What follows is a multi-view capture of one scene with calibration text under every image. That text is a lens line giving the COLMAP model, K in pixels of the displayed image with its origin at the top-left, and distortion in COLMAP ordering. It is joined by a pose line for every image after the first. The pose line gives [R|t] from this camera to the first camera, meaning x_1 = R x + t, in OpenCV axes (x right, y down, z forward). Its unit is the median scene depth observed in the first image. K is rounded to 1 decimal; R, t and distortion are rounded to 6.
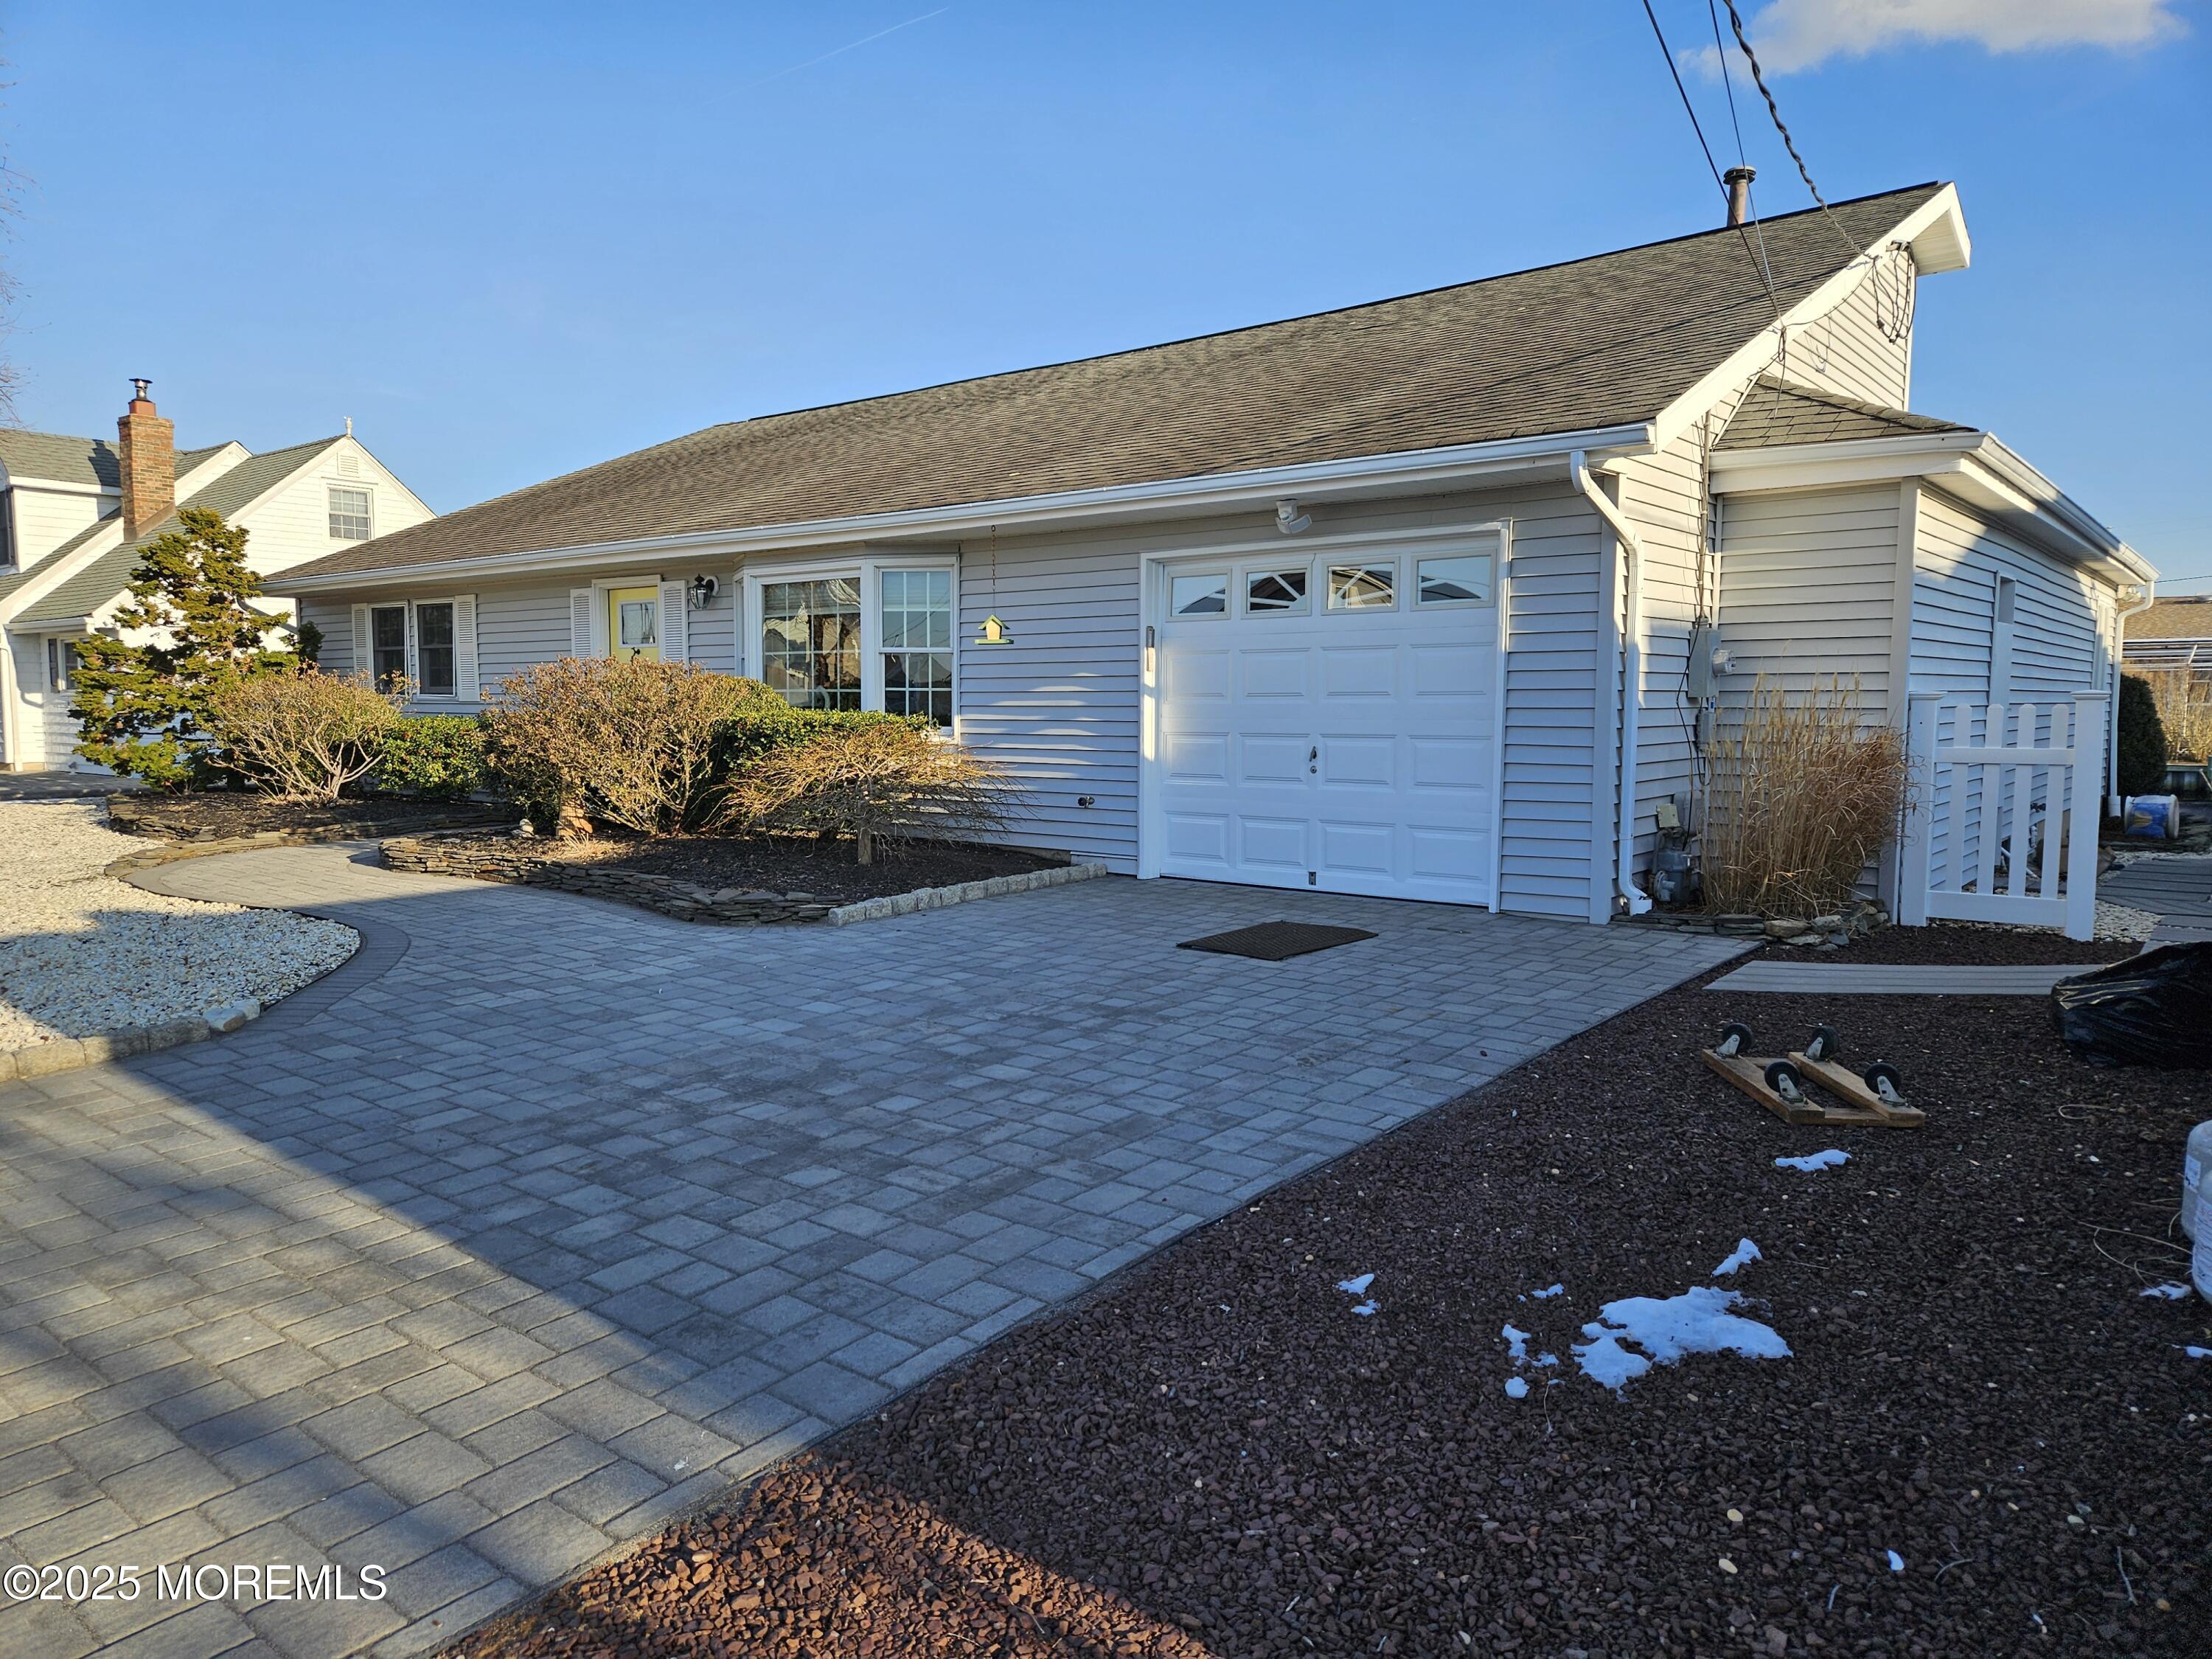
lens RADIAL K [[1478.5, 0, 1106.0], [0, 1478.5, 829.5], [0, 0, 1]] dist [0.084948, -0.075377]
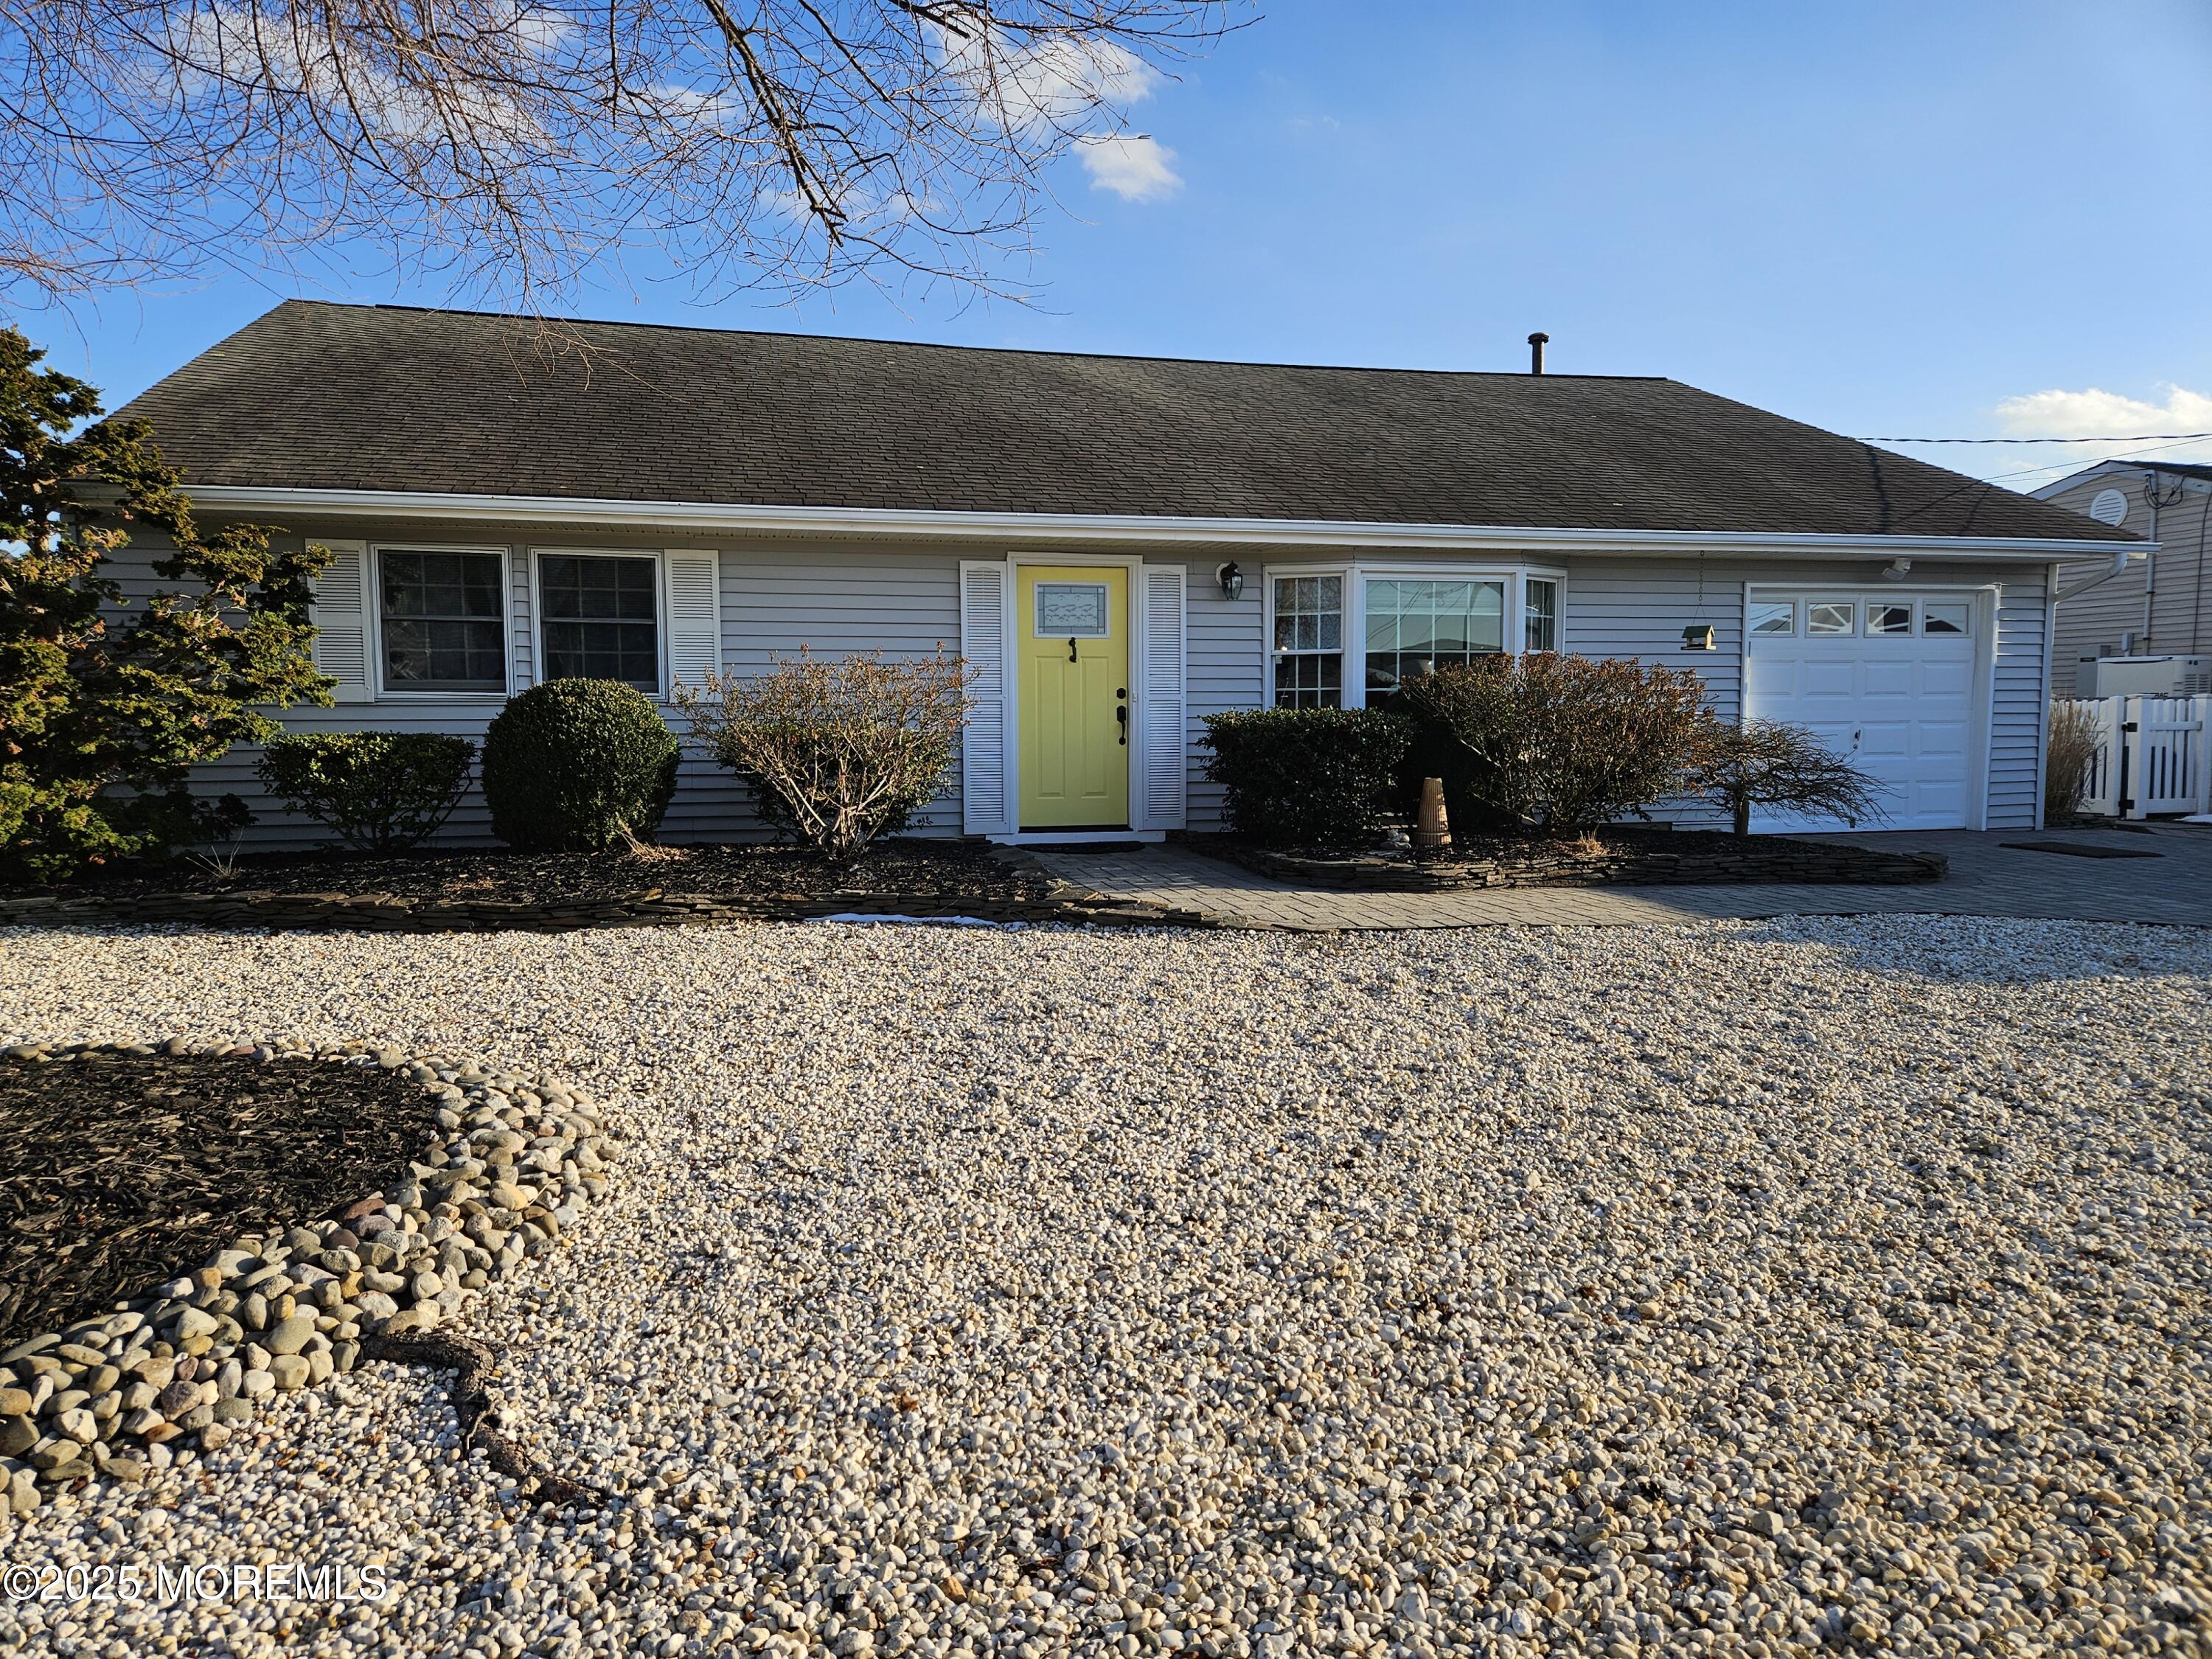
lens RADIAL K [[1478.5, 0, 1106.0], [0, 1478.5, 829.5], [0, 0, 1]] dist [0.084948, -0.075377]
pose [[0.592737, -0.064334, 0.802822, -1.390086], [0.074213, 0.996927, 0.025096, -0.048663], [-0.801970, 0.044704, 0.595690, 0.698363]]
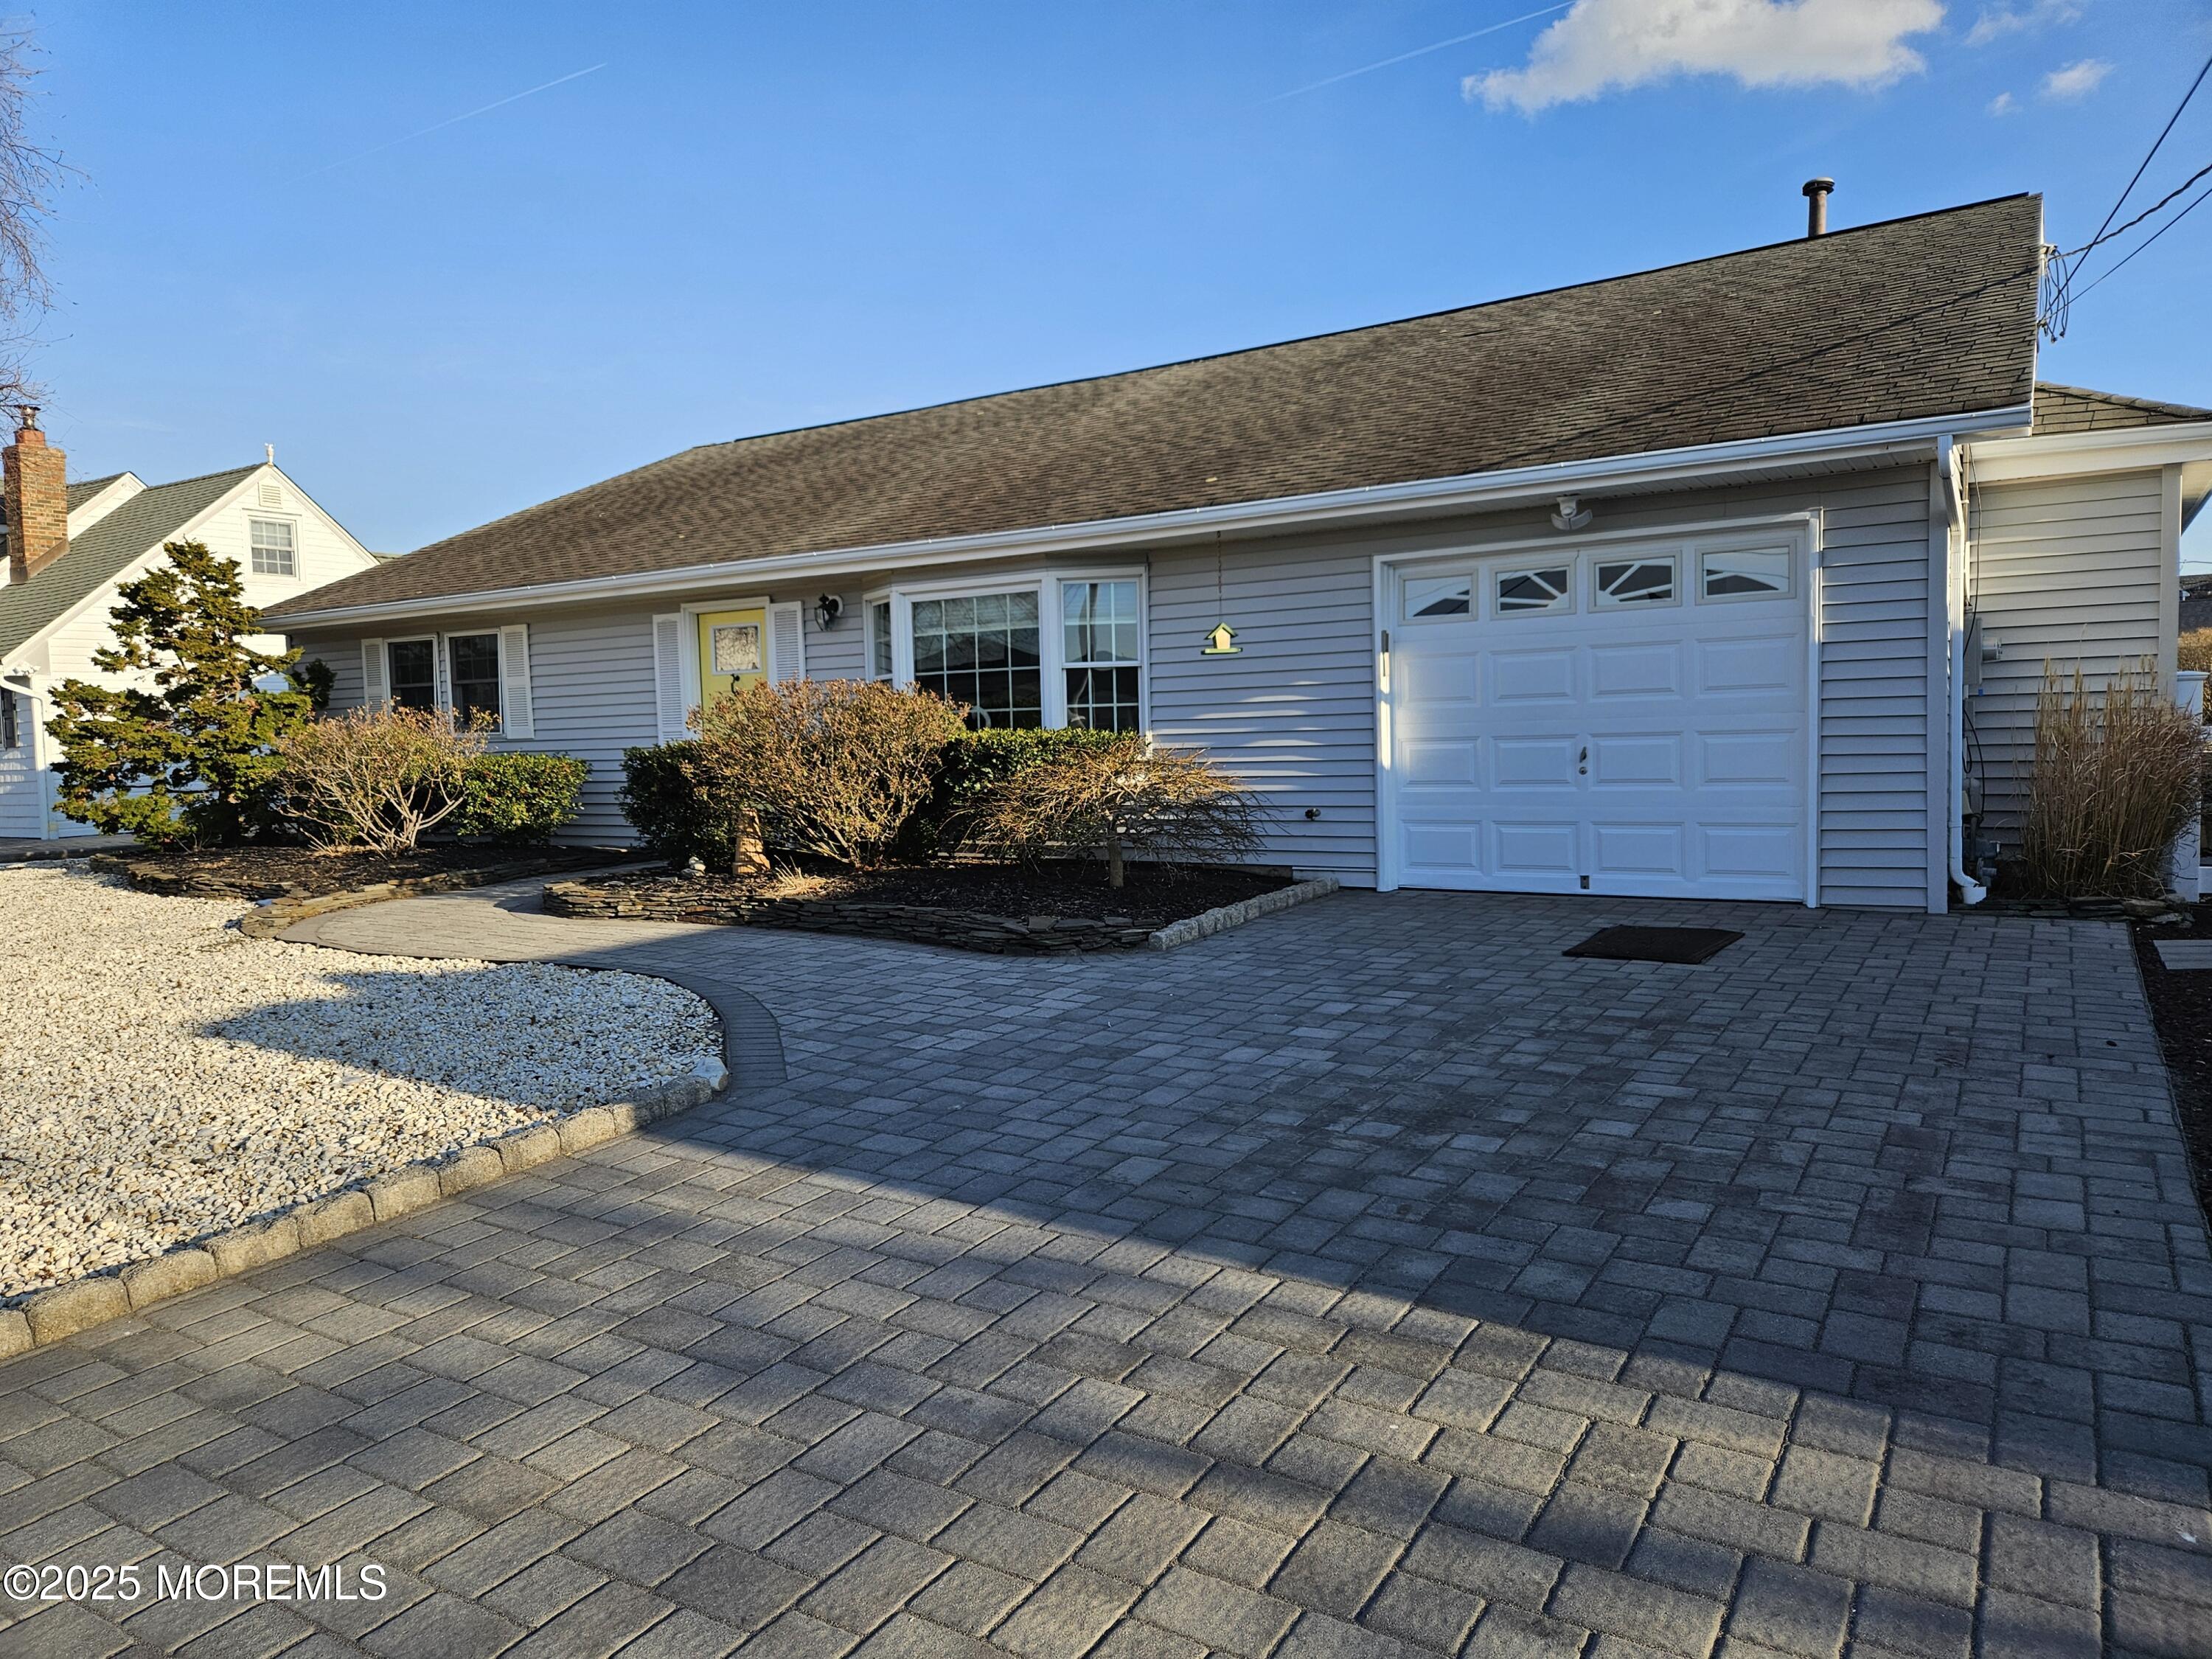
lens RADIAL K [[1485.3, 0, 1092.9], [0, 1485.3, 822.3], [0, 0, 1]] dist [0.078767, -0.074180]
pose [[0.993276, -0.037931, 0.109379, -0.279232], [0.040457, 0.998961, -0.020966, 0.001074], [-0.108470, 0.025250, 0.993779, 0.053557]]
